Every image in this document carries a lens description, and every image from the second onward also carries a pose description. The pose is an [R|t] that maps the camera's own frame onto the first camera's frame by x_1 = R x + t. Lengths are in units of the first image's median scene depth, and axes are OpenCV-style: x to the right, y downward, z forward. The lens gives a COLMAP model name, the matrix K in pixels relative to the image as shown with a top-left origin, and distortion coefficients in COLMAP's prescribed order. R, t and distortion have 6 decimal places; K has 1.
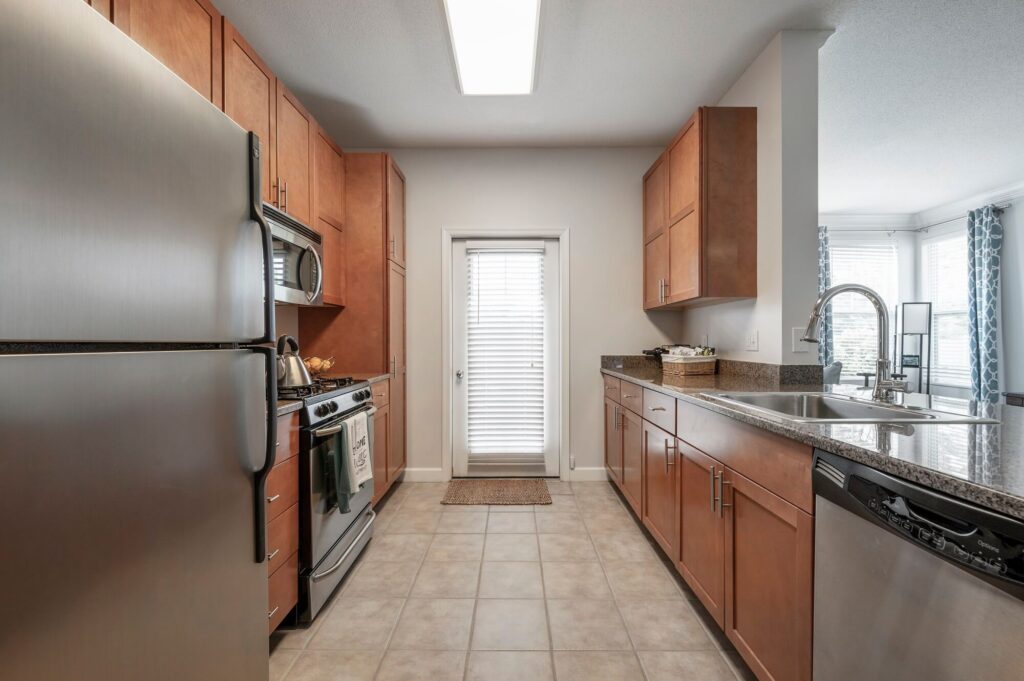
lens RADIAL K [[411.5, 0, 512.3], [0, 411.5, 341.2], [0, 0, 1]] dist [0.000081, -0.001491]
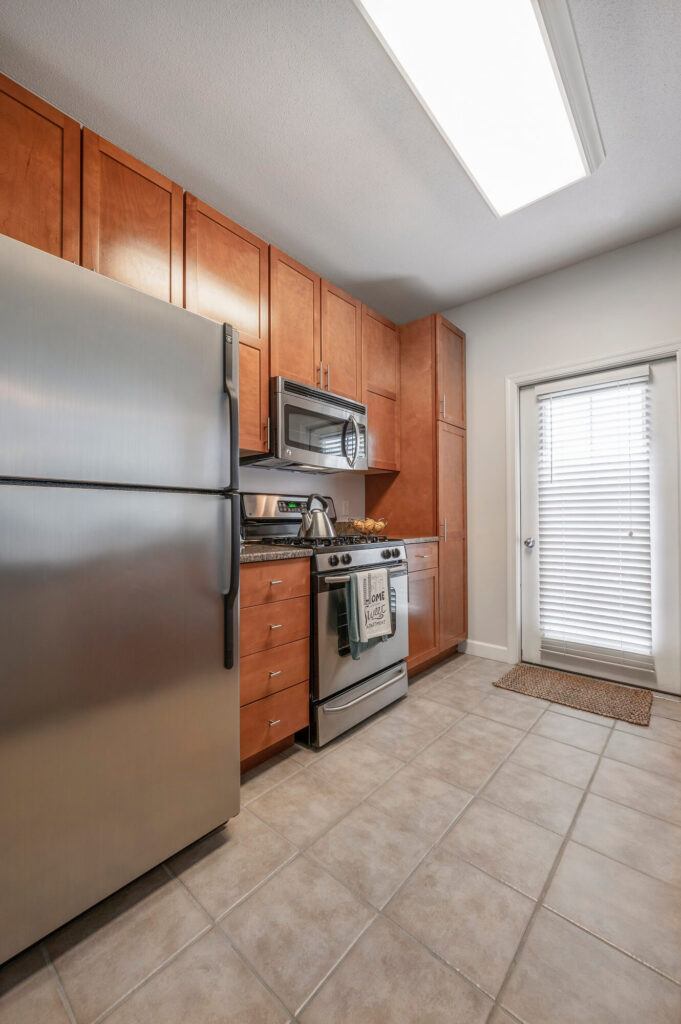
lens RADIAL K [[411.5, 0, 342.9], [0, 411.5, 511.1], [0, 0, 1]] dist [0.000081, -0.001491]
pose [[0.752364, -0.010219, -0.658668, 0.179881], [-0.000418, 0.999872, -0.015991, 0.034972], [0.658747, 0.012306, 0.752264, 0.116753]]
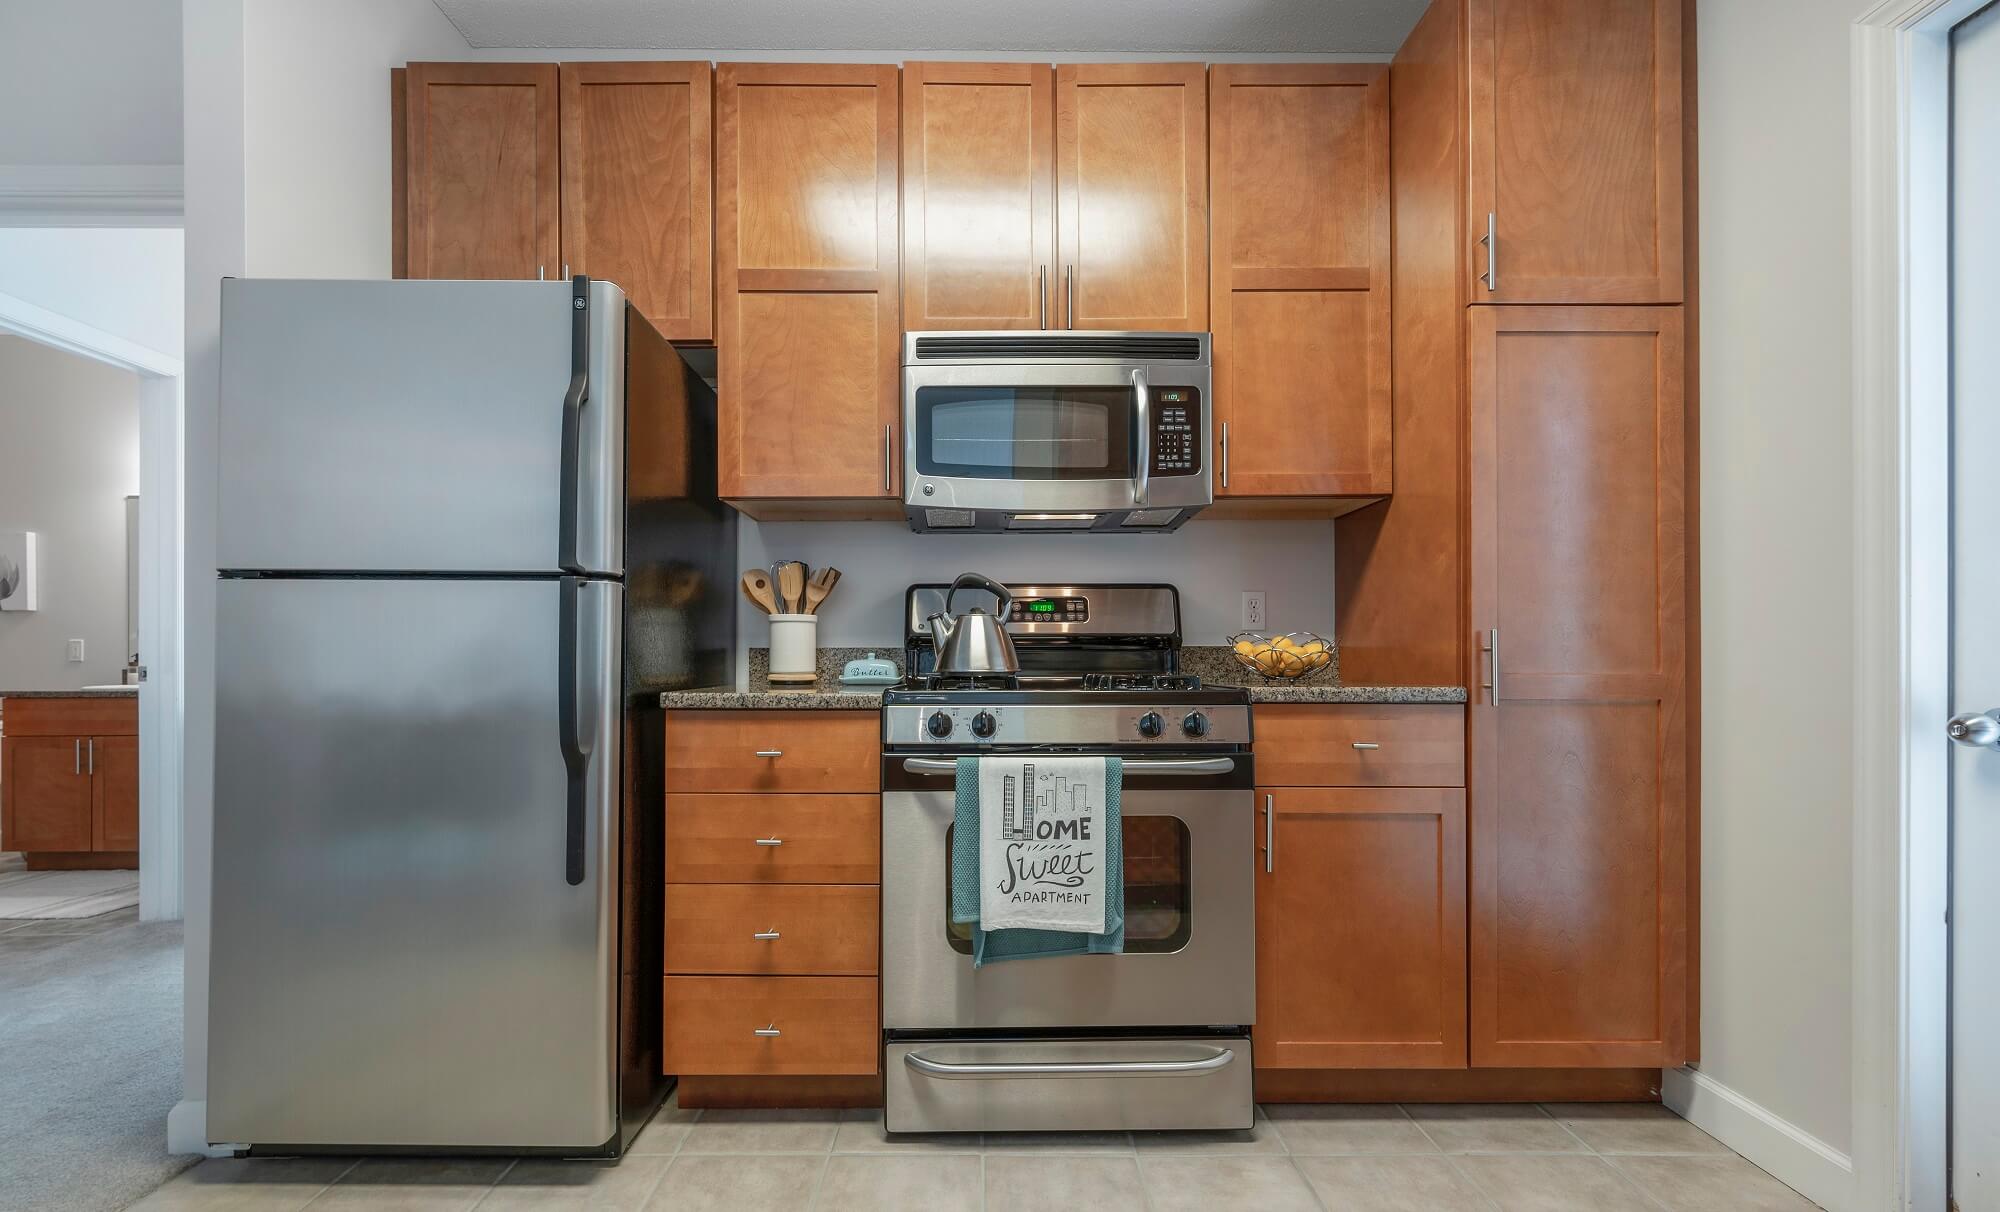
lens RADIAL K [[805.5, 0, 999.3], [0, 805.5, 661.3], [0, 0, 1]] dist [-0.004551, -0.000252]
pose [[-0.004641, -0.000975, -0.999989, 0.296266], [-0.002654, 0.999996, -0.000962, 0.062889], [0.999986, 0.002649, -0.004644, 0.682276]]
